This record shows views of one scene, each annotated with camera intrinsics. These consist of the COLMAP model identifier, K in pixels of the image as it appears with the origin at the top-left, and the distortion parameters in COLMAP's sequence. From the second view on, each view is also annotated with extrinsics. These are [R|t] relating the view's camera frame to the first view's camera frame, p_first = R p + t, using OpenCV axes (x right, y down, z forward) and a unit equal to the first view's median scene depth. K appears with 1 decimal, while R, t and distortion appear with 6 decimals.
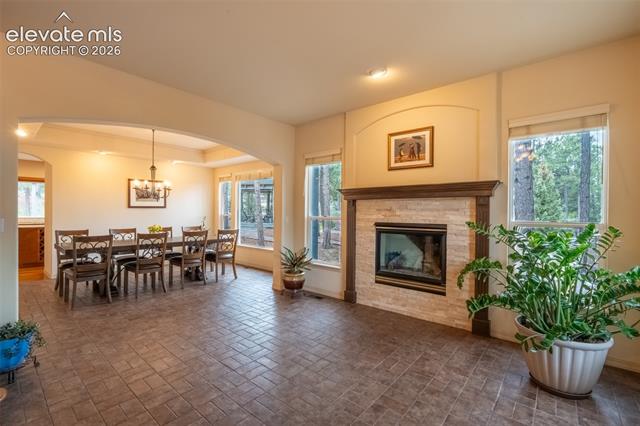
lens RADIAL K [[282.5, 0, 314.5], [0, 282.5, 210.9], [0, 0, 1]] dist [-0.012688, 0.003287]
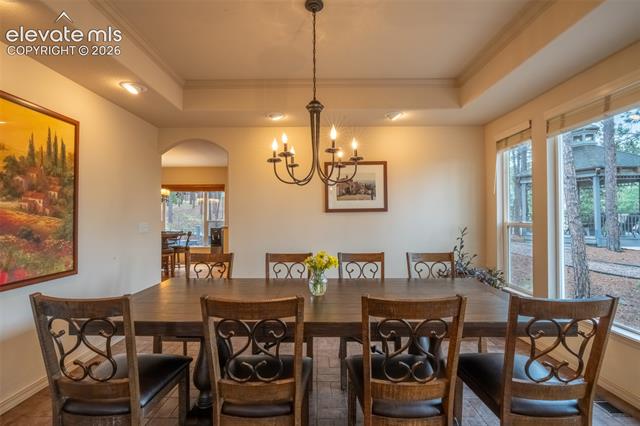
lens RADIAL K [[282.5, 0, 320.2], [0, 282.5, 215.4], [0, 0, 1]] dist [-0.012688, 0.003287]
pose [[0.650170, -0.017743, -0.759582, -0.213139], [0.013506, 0.999839, -0.011794, 0.002340], [0.759669, -0.002591, 0.650305, 0.579930]]
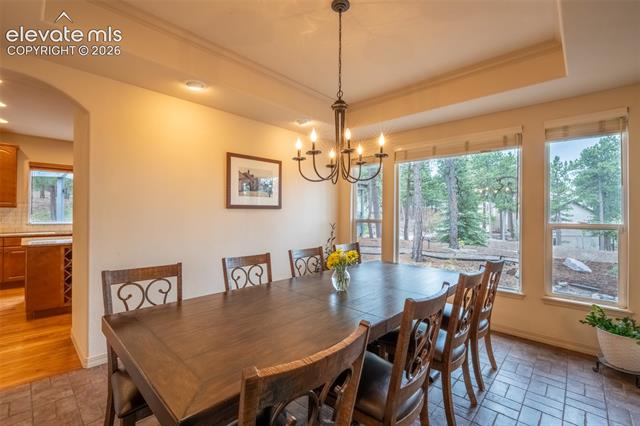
lens RADIAL K [[282.5, 0, 316.9], [0, 282.5, 210.9], [0, 0, 1]] dist [-0.012688, 0.003287]
pose [[0.998690, -0.006665, -0.050732, -0.448291], [0.006073, 0.999912, -0.011808, 0.001113], [0.050806, 0.011485, 0.998642, 0.465724]]
